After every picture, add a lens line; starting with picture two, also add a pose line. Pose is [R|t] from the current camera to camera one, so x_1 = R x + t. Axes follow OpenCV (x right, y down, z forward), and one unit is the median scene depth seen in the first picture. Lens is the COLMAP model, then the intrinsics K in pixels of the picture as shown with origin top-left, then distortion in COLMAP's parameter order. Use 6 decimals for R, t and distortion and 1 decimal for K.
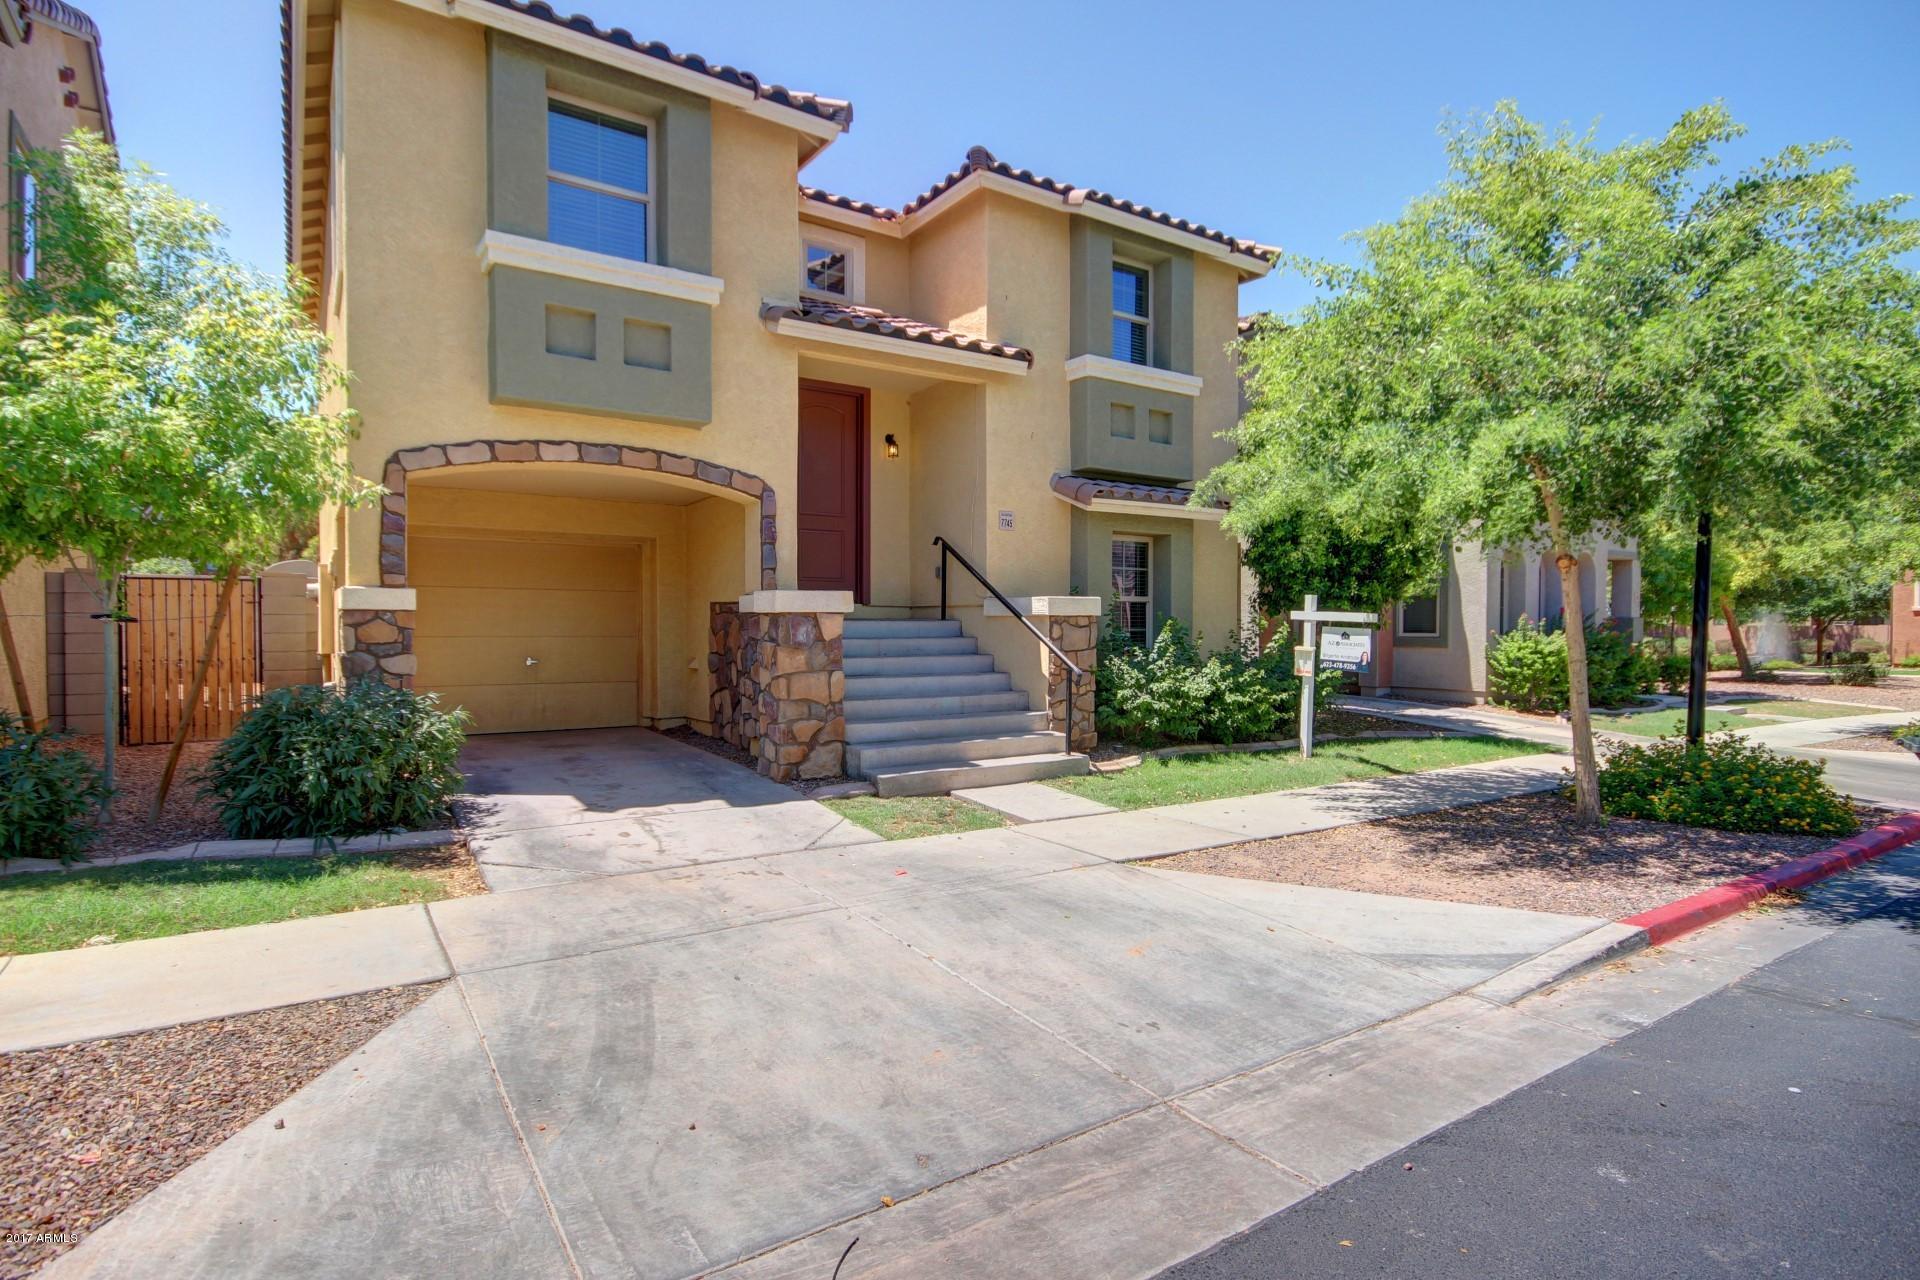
lens RADIAL K [[993.5, 0, 972.2], [0, 993.5, 637.9], [0, 0, 1]] dist [0.004165, 0.001978]
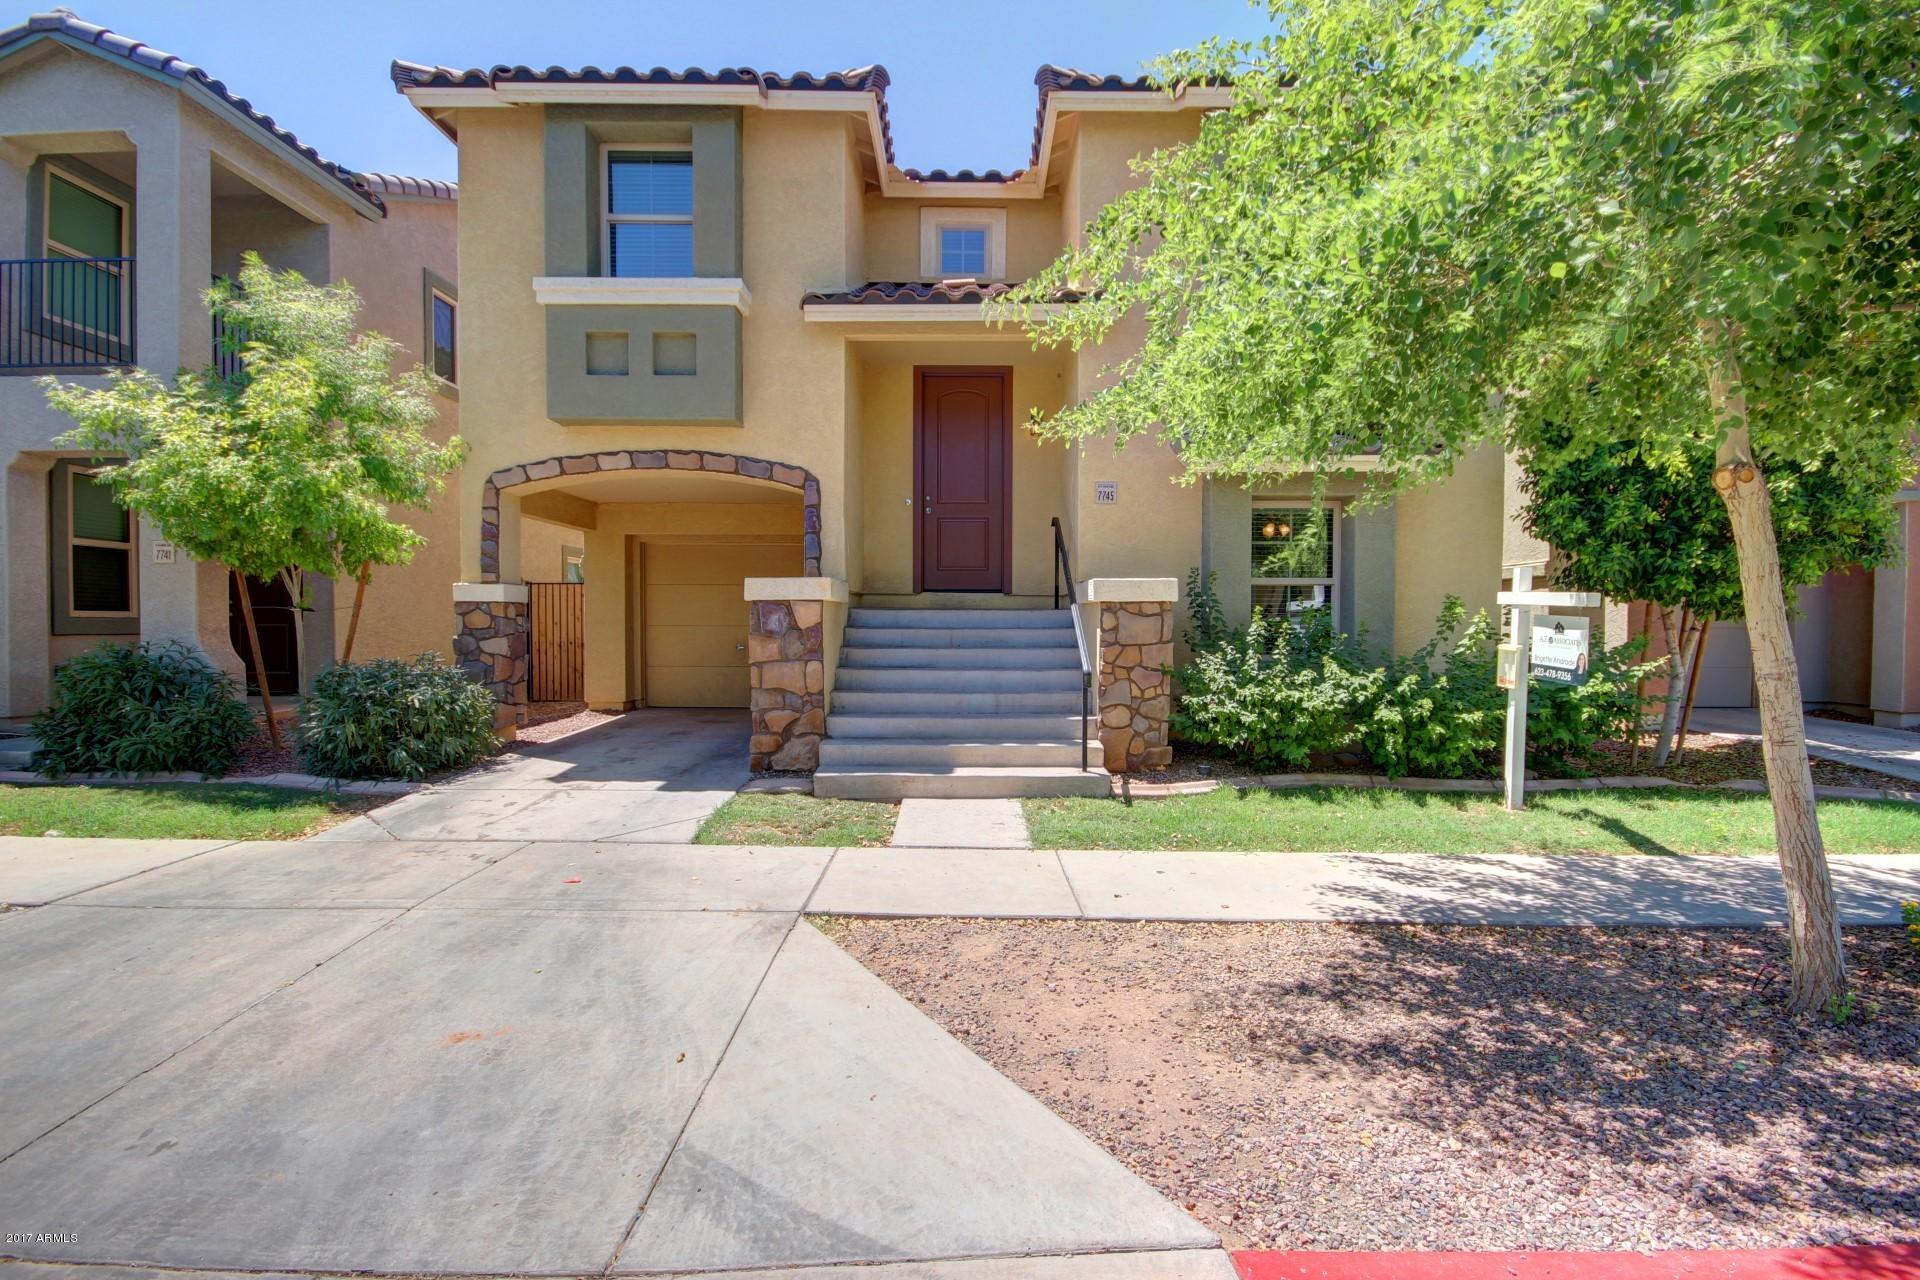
lens RADIAL K [[898.1, 0, 956.5], [0, 898.1, 636.3], [0, 0, 1]] dist [0.003128, -0.000257]
pose [[0.821952, 0.009767, -0.569473, 0.460146], [-0.008342, 0.999952, 0.005109, 0.004036], [0.569496, 0.000551, 0.821994, 0.355759]]
